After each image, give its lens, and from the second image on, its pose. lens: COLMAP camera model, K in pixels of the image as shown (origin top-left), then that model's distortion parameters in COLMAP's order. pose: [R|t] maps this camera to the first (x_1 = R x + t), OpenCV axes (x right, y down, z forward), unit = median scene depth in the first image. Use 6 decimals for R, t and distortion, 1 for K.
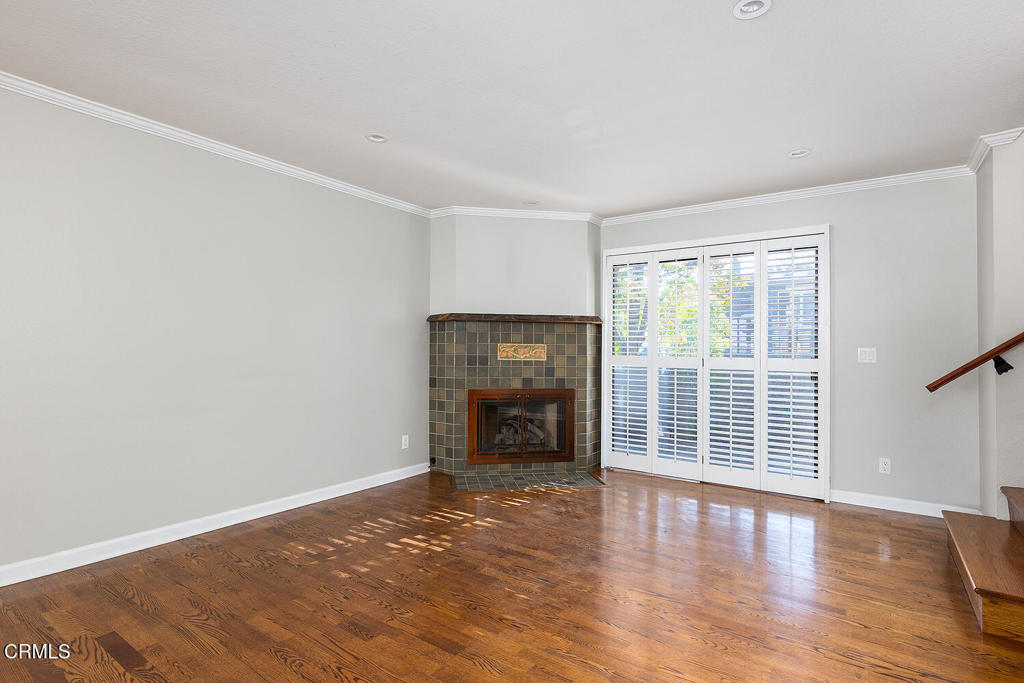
lens RADIAL K [[509.0, 0, 512.0], [0, 509.0, 341.5], [0, 0, 1]] dist [-0.000610, -0.000220]
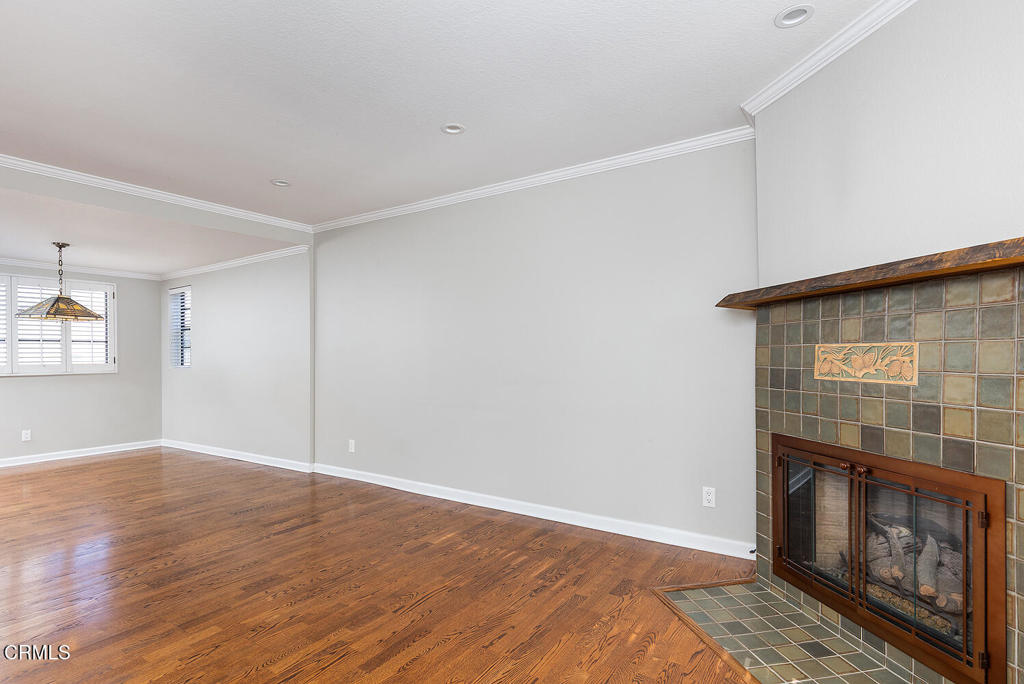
lens RADIAL K [[512.6, 0, 512.8], [0, 512.6, 356.8], [0, 0, 1]] dist [0.000360, 0.000019]
pose [[0.032984, -0.002673, -0.999452, 0.434848], [0.019520, 0.999807, -0.002030, 0.011230], [0.999265, -0.019442, 0.033030, 0.703929]]
